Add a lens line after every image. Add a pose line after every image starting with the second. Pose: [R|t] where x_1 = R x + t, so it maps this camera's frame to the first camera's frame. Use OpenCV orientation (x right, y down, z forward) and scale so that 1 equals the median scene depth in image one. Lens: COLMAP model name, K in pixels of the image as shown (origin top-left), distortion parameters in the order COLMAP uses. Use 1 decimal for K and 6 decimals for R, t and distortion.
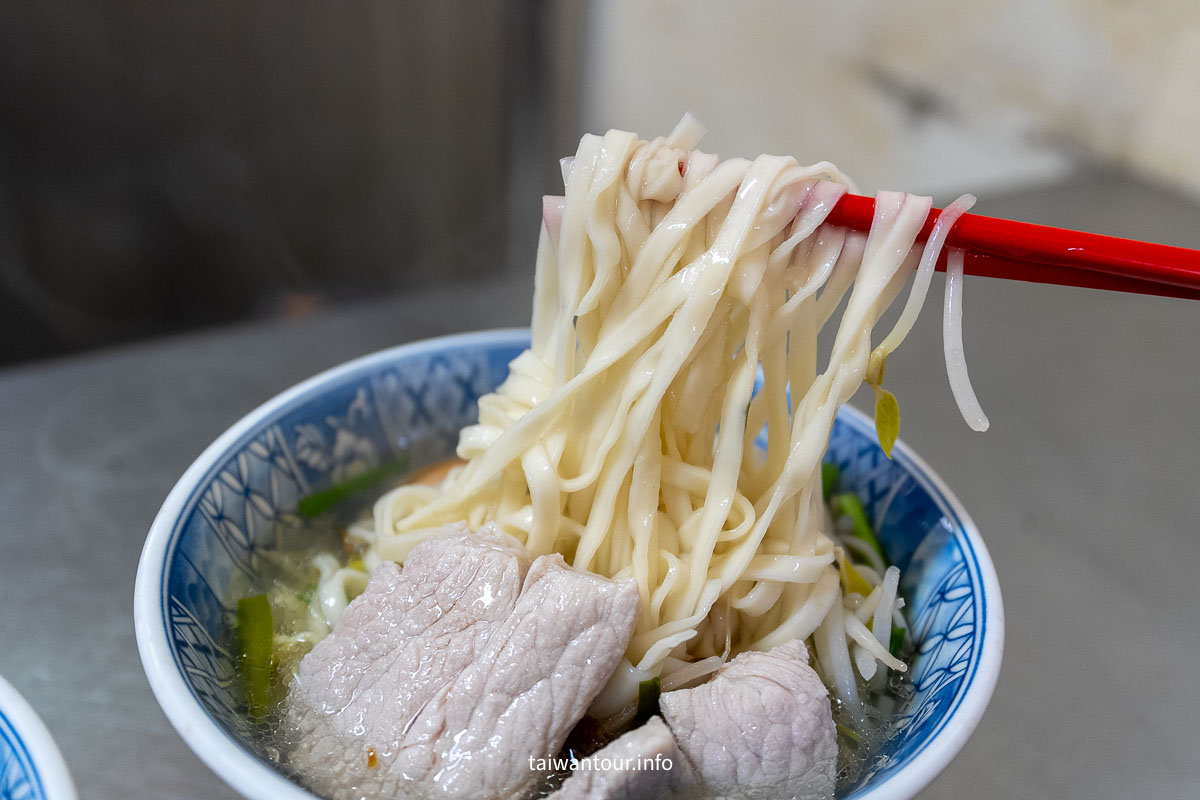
lens RADIAL K [[1201.4, 0, 604.6], [0, 1201.4, 404.8], [0, 0, 1]] dist [-0.004168, 0.000000]
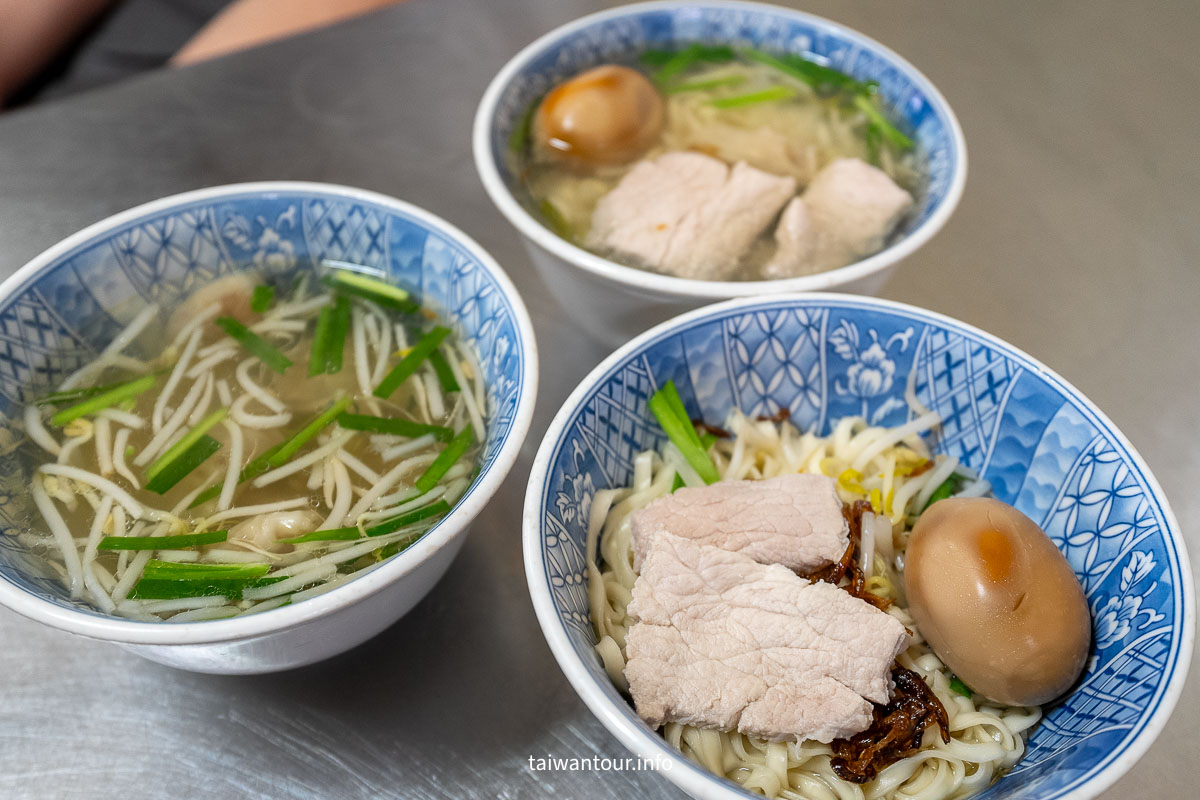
lens RADIAL K [[1201.4, 0, 590.2], [0, 1201.4, 395.1], [0, 0, 1]] dist [-0.004168, 0.000000]
pose [[0.414370, 0.646528, -0.640546, 0.521222], [-0.474247, 0.754095, 0.454346, -0.386538], [0.776780, 0.115510, 0.619088, -0.003909]]
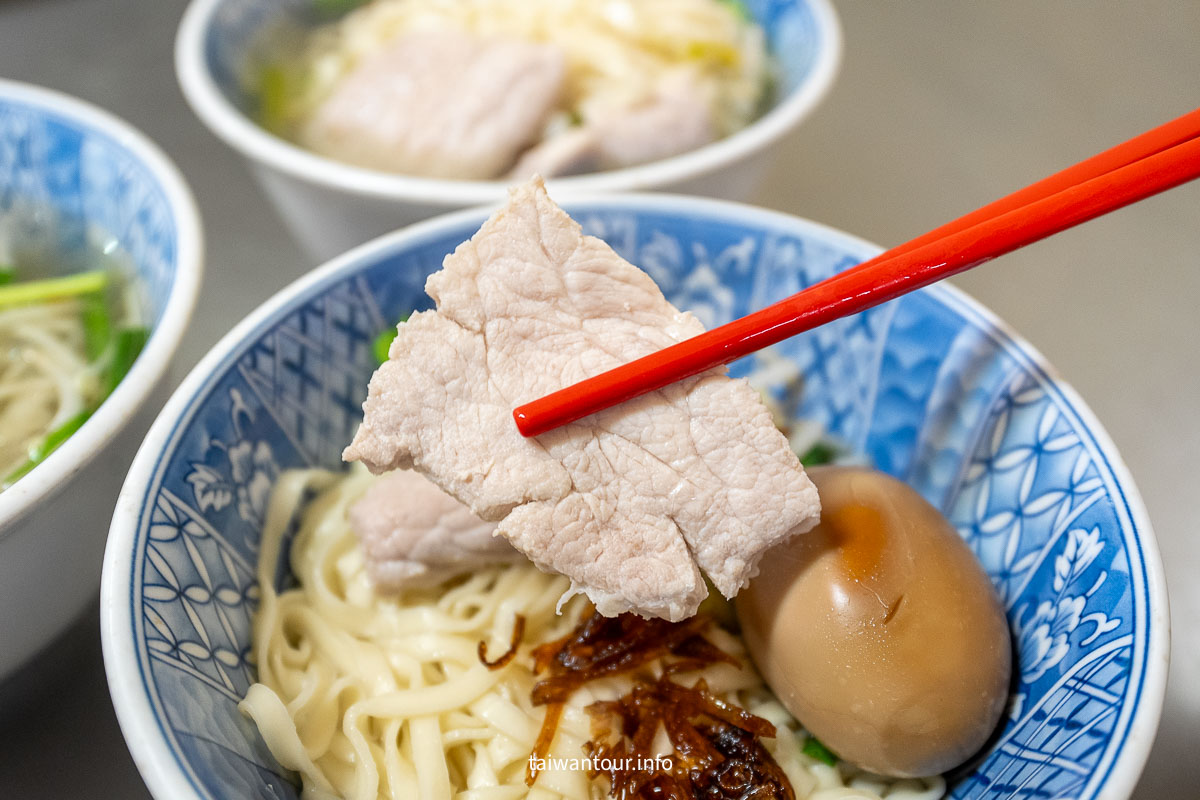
lens RADIAL K [[1201.4, 0, 593.6], [0, 1201.4, 405.5], [0, 0, 1]] dist [-0.004168, 0.000000]
pose [[0.443434, 0.590298, -0.674473, 0.426358], [-0.467120, 0.794430, 0.388175, -0.213949], [0.764961, 0.142930, 0.628018, 0.414774]]
